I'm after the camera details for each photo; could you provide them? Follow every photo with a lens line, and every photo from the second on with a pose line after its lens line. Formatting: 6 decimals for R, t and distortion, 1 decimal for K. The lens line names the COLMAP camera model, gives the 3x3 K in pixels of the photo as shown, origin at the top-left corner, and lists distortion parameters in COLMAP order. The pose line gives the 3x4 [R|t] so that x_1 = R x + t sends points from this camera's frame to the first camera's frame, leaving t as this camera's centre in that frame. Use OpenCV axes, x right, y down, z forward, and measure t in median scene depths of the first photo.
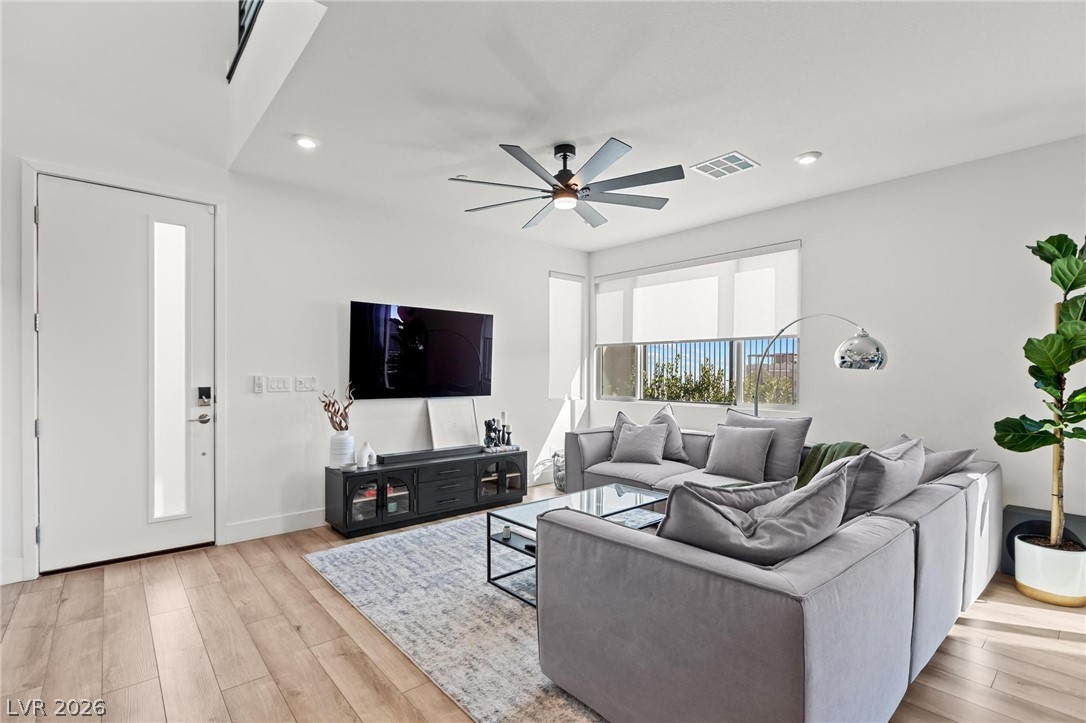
lens RADIAL K [[501.3, 0, 544.8], [0, 501.3, 372.4], [0, 0, 1]] dist [-0.014772, 0.001907]
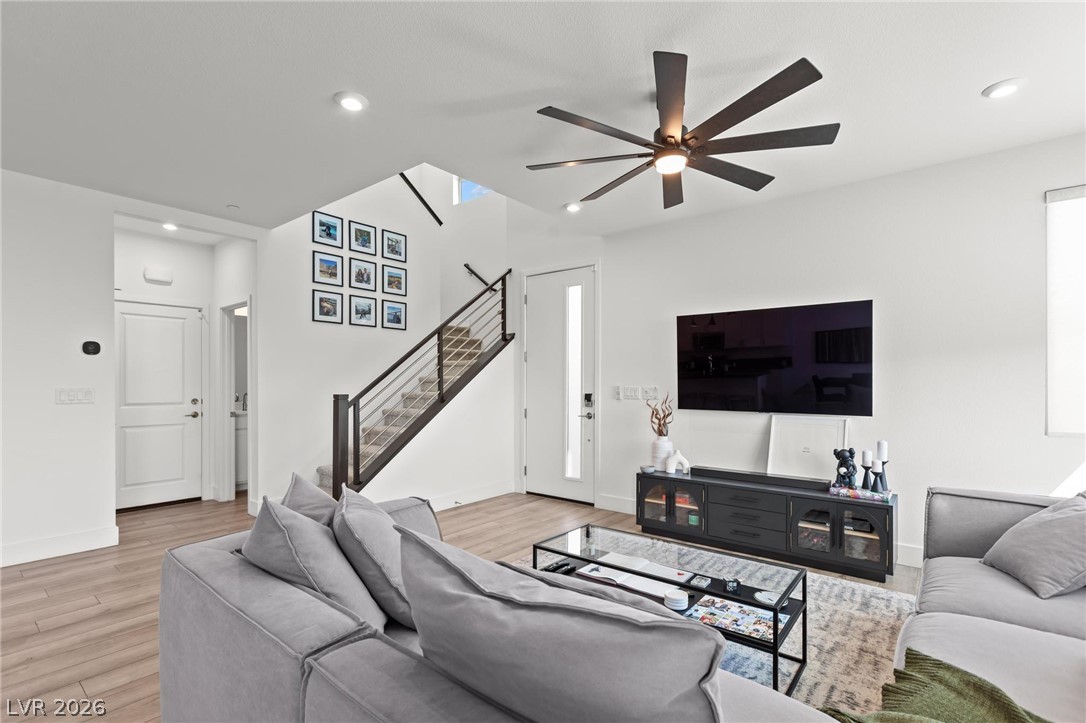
lens RADIAL K [[493.7, 0, 553.6], [0, 493.7, 386.0], [0, 0, 1]] dist [0.003176, 0.000619]
pose [[0.190464, -0.002789, -0.981690, 0.649483], [-0.007422, 0.999963, -0.004281, 0.014011], [0.981666, 0.008102, 0.190436, 0.592575]]
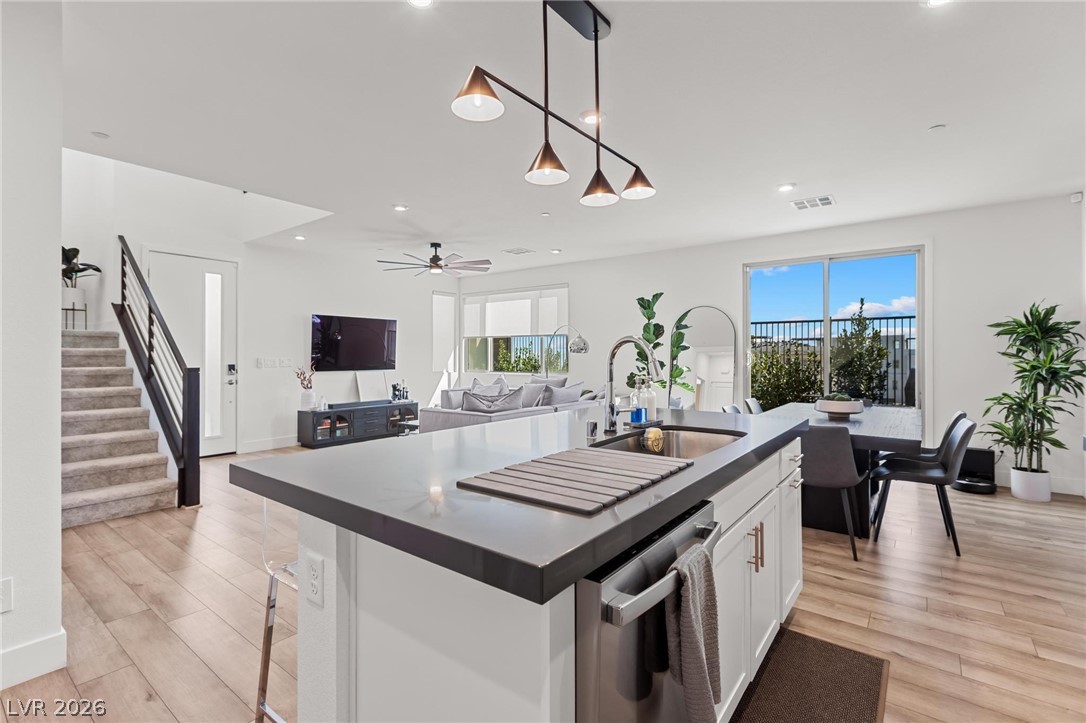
lens RADIAL K [[493.7, 0, 534.5], [0, 493.7, 350.2], [0, 0, 1]] dist [0.003176, 0.000619]
pose [[0.982315, -0.003640, 0.187203, 0.048708], [0.004964, 0.999966, -0.006604, -0.004169], [-0.187172, 0.007417, 0.982299, -0.885699]]
